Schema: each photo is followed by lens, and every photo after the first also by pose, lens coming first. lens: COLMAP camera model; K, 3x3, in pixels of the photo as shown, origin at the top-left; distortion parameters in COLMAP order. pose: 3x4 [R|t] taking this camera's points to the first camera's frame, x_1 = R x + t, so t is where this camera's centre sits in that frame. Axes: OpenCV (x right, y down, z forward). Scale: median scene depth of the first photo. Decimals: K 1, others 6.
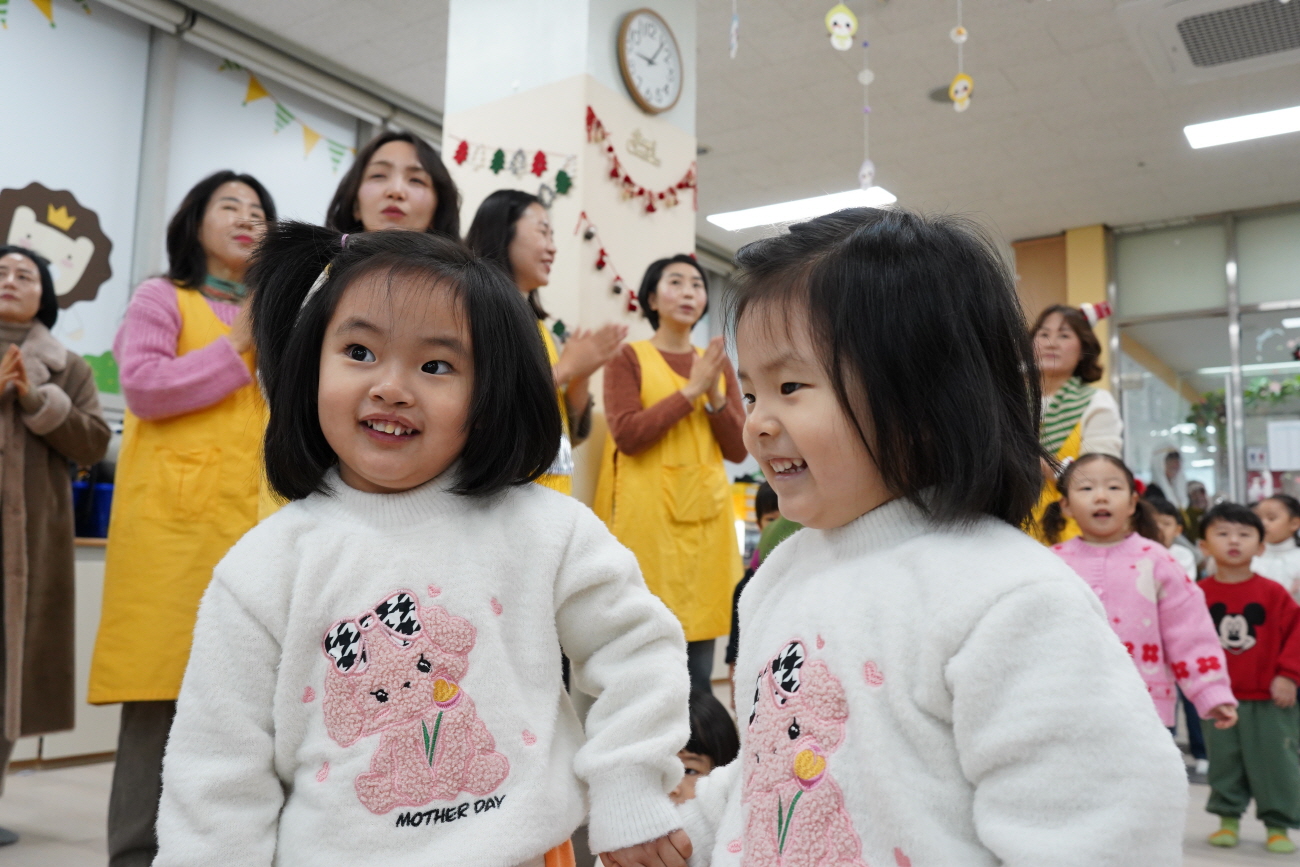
lens RADIAL K [[1170.3, 0, 650.0], [0, 1170.3, 433.5], [0, 0, 1]] dist [0.035545, -0.005306]
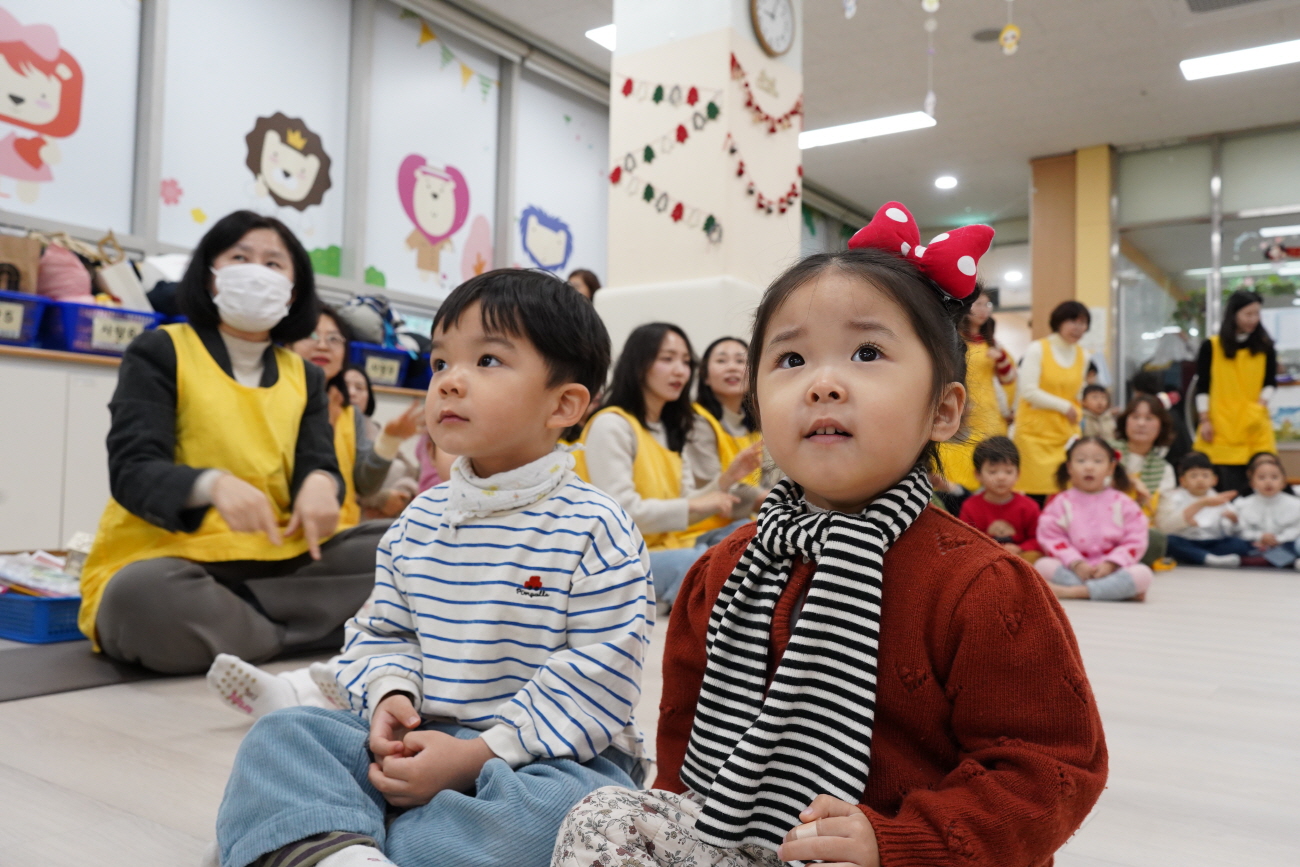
lens RADIAL K [[1095.9, 0, 650.0], [0, 1095.9, 433.5], [0, 0, 1]] dist [0.021572, -0.002303]
pose [[0.999900, 0.002333, -0.013953, -0.096717], [-0.001240, 0.996966, 0.077835, 0.042751], [0.014092, -0.077810, 0.996869, -0.213332]]
